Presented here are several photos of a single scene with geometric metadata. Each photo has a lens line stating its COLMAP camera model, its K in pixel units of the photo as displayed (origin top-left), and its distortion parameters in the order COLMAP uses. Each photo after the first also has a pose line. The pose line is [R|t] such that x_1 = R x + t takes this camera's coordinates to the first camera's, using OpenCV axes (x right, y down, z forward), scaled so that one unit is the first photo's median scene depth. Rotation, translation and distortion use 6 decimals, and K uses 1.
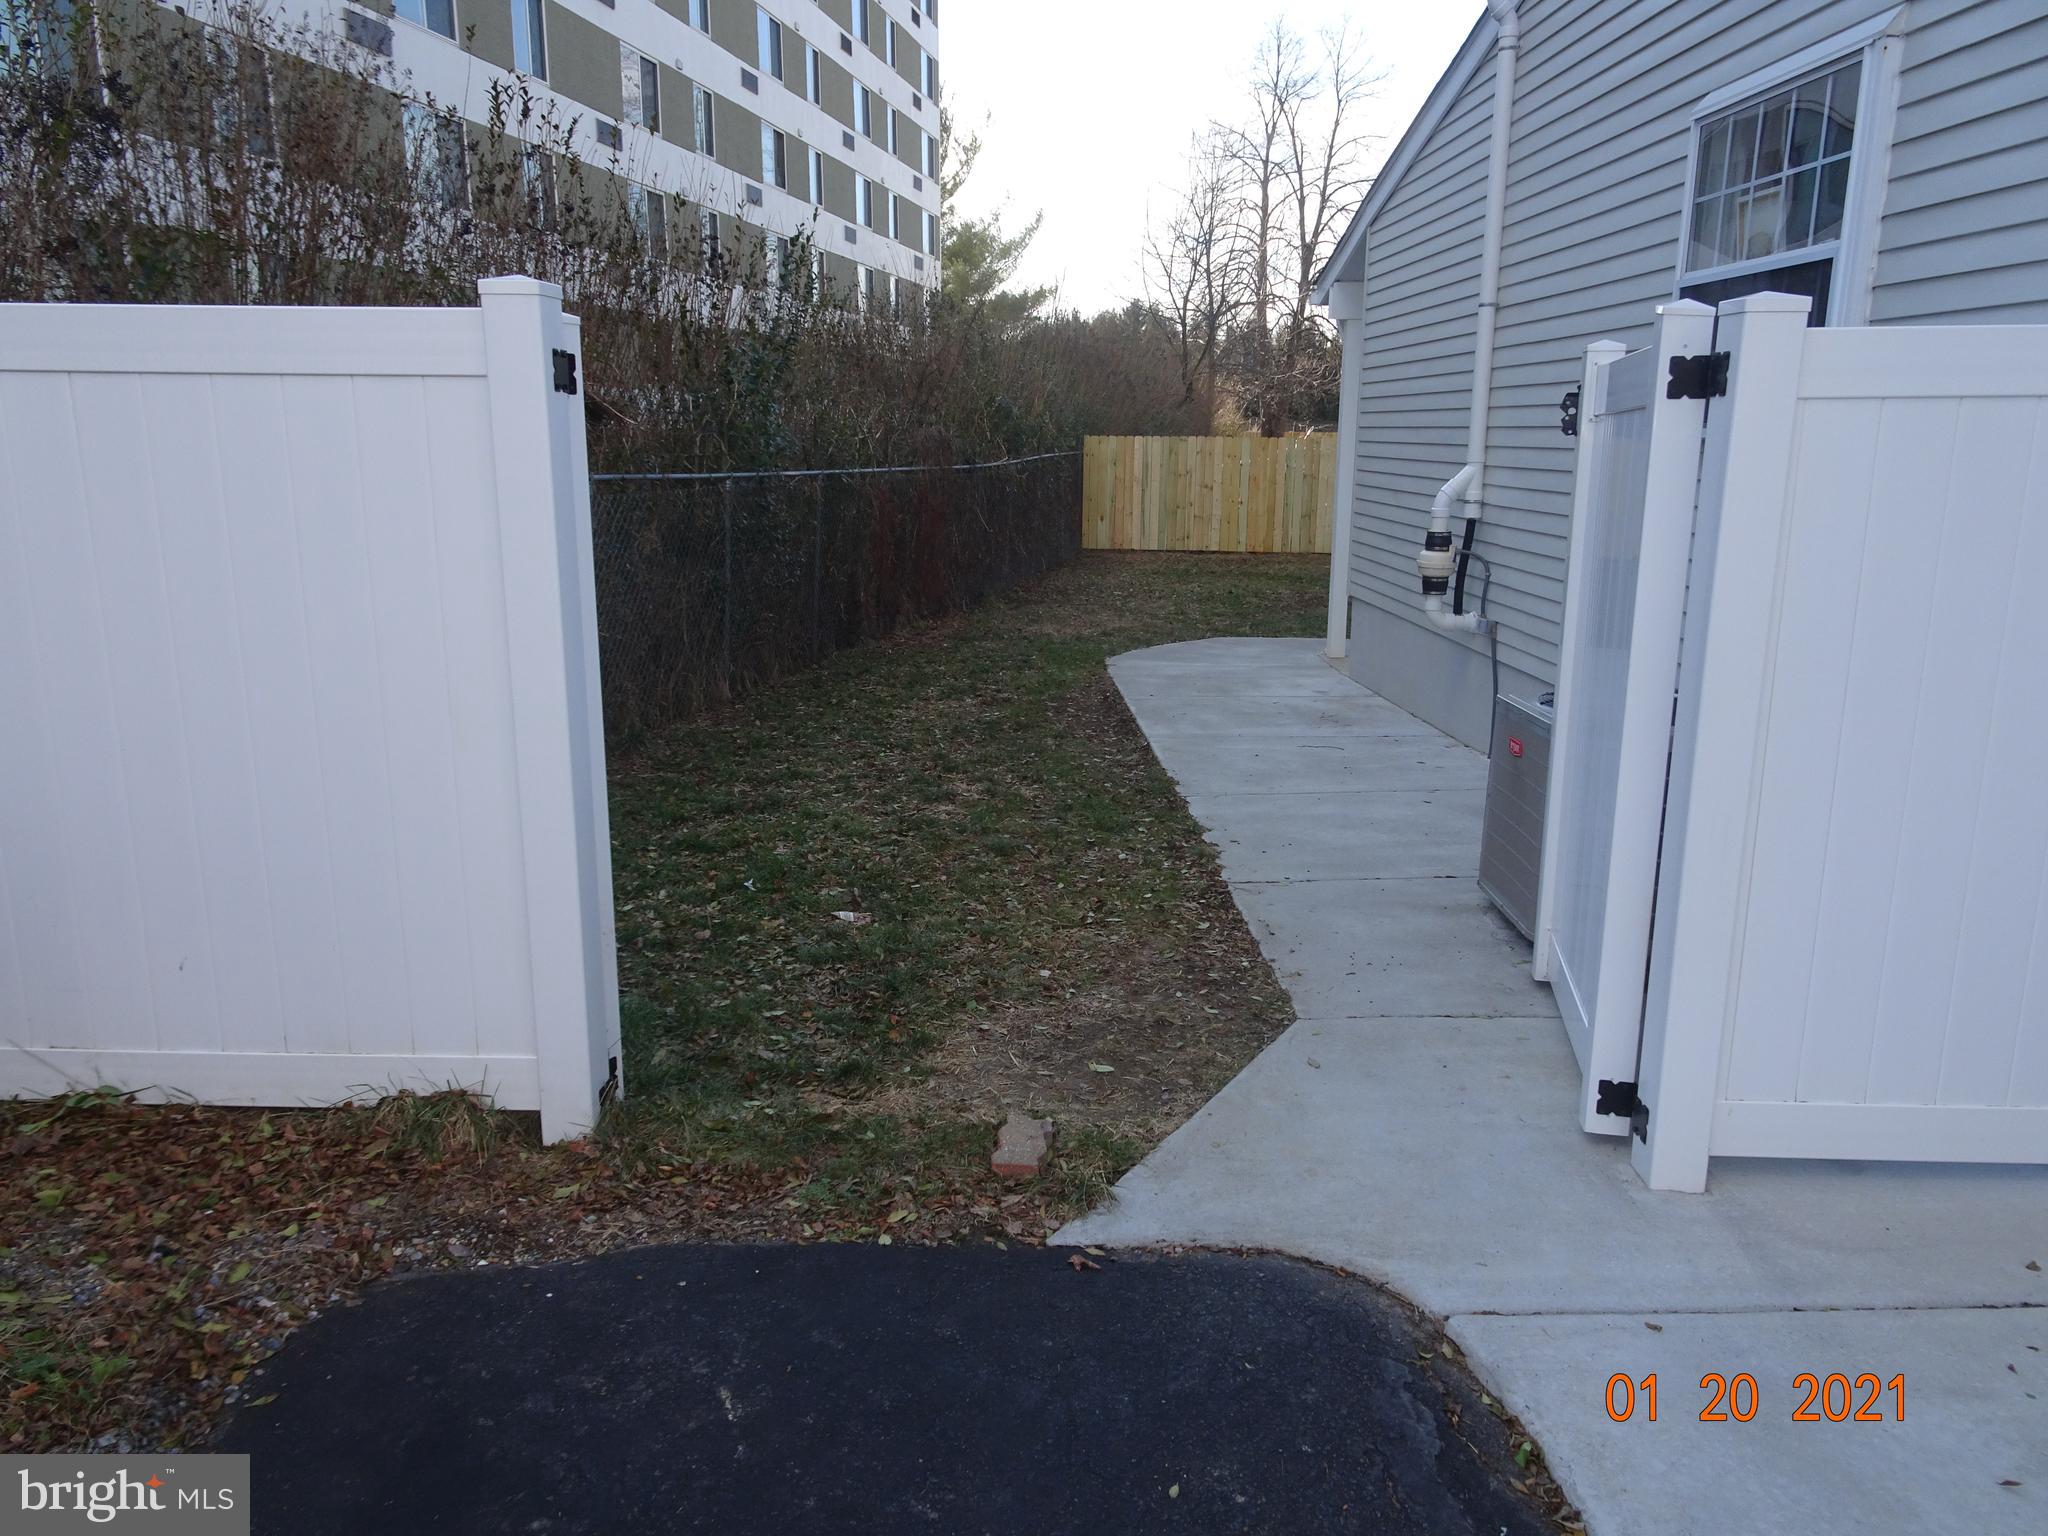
lens RADIAL K [[1474.9, 0, 1028.5], [0, 1474.9, 774.7], [0, 0, 1]] dist [0.013730, 0.004946]
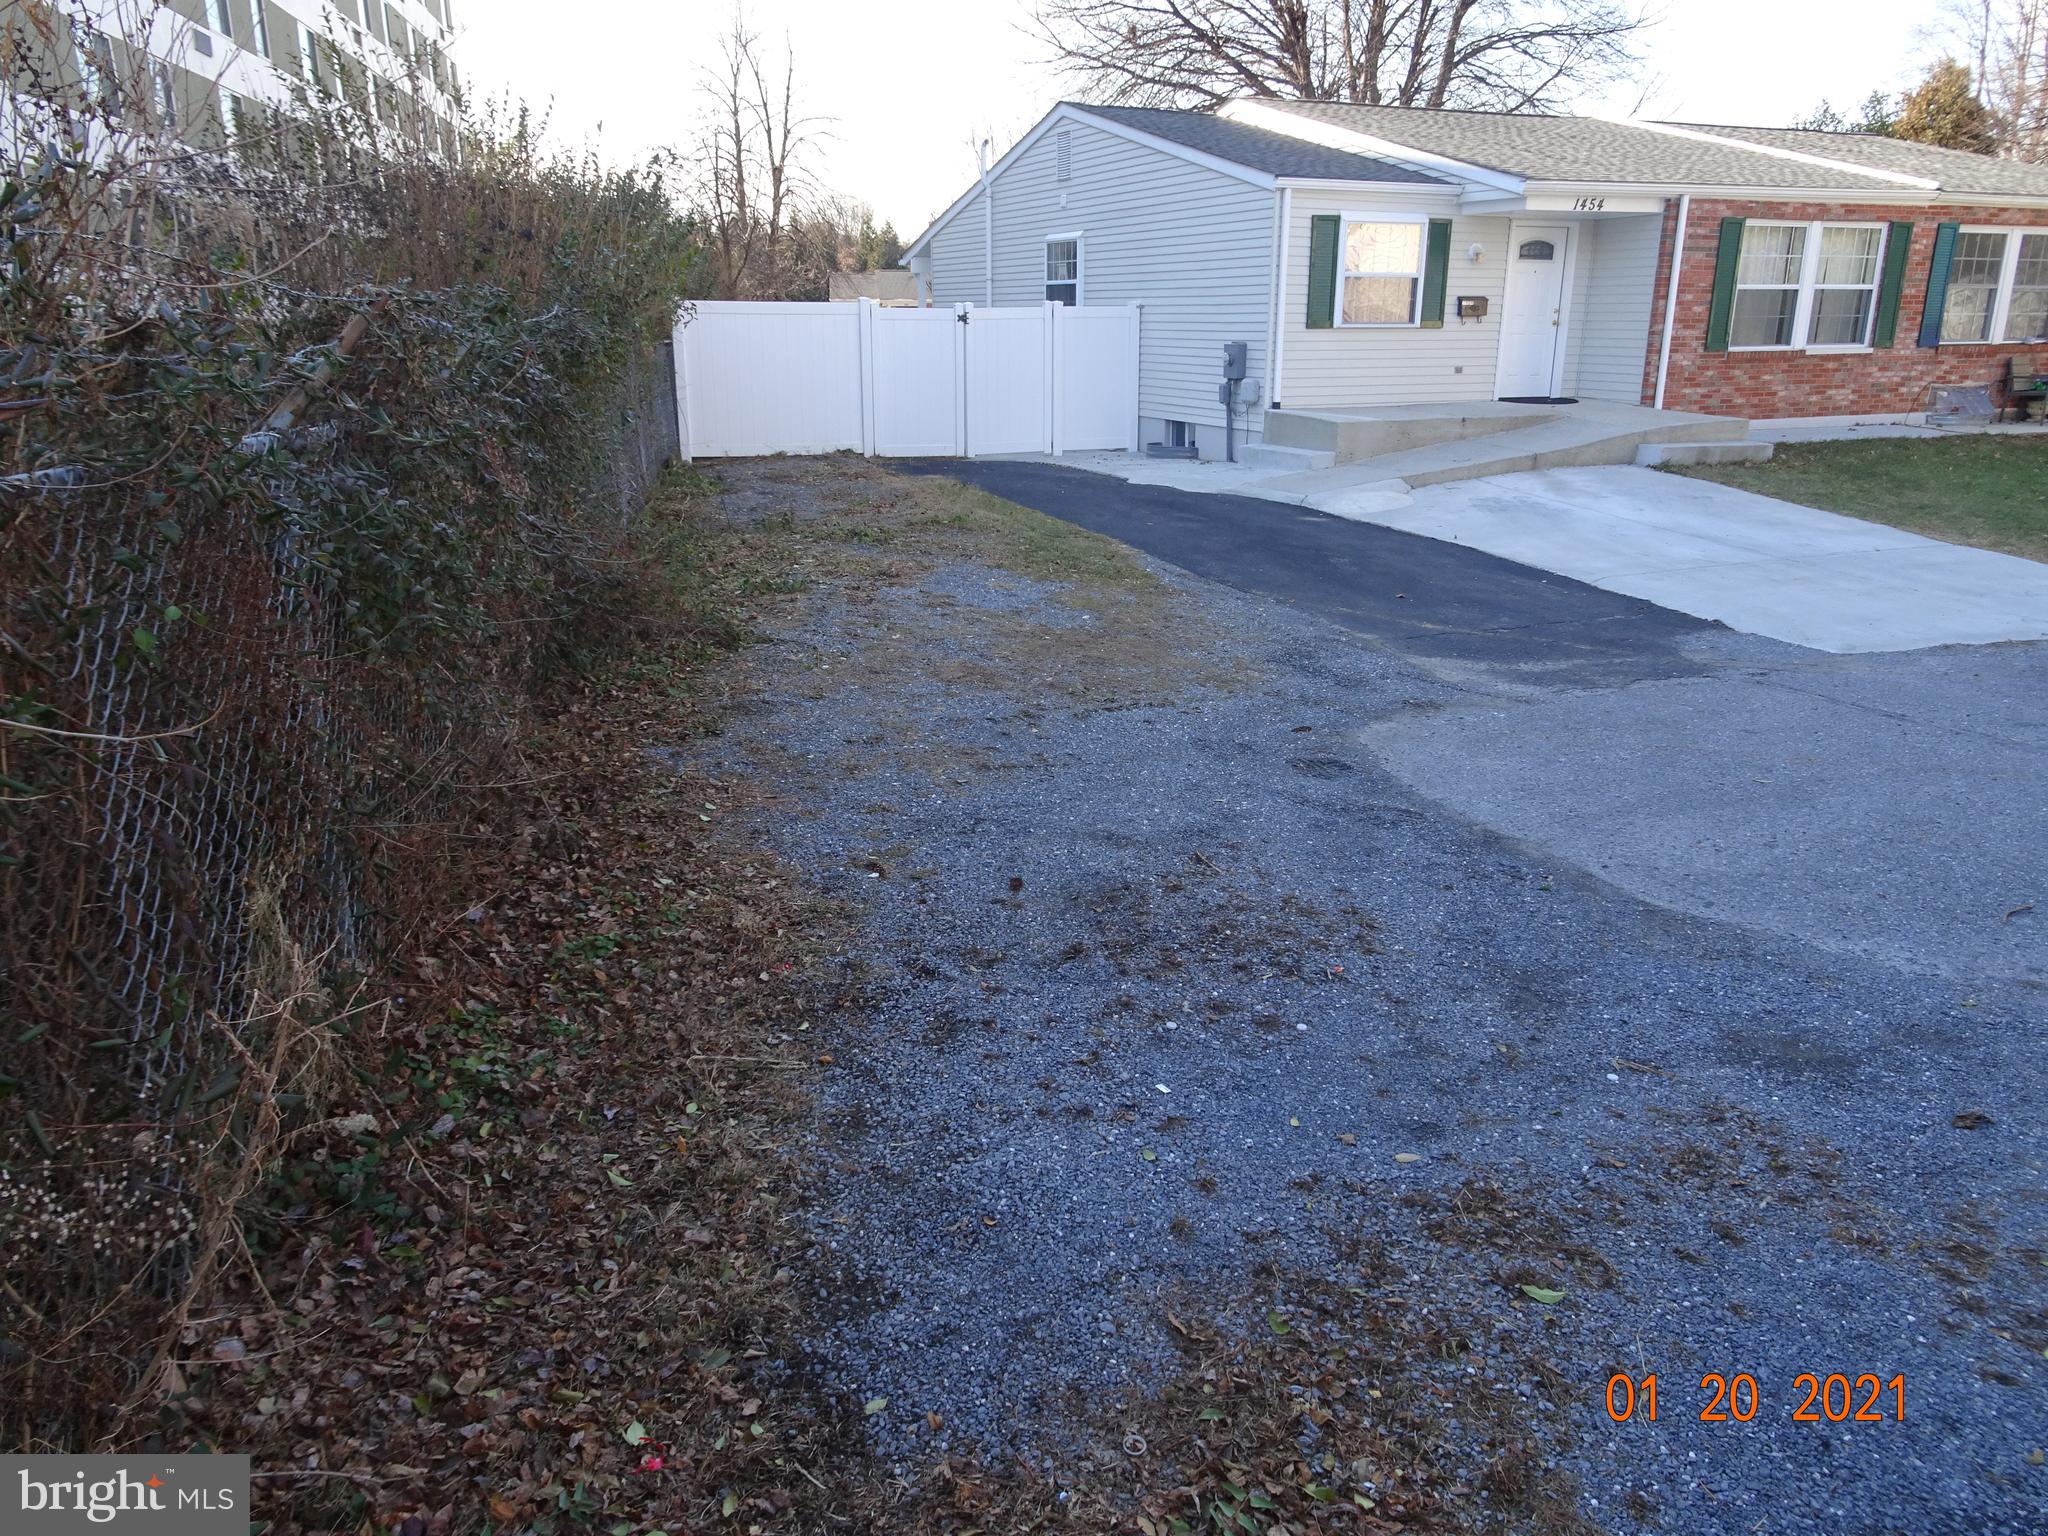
lens RADIAL K [[1474.9, 0, 1028.5], [0, 1474.9, 774.7], [0, 0, 1]] dist [0.013730, 0.004946]
pose [[0.929442, -0.118044, 0.349575, -0.111342], [0.093207, 0.991829, 0.087103, 0.061160], [-0.357000, -0.048374, 0.932851, -0.265033]]
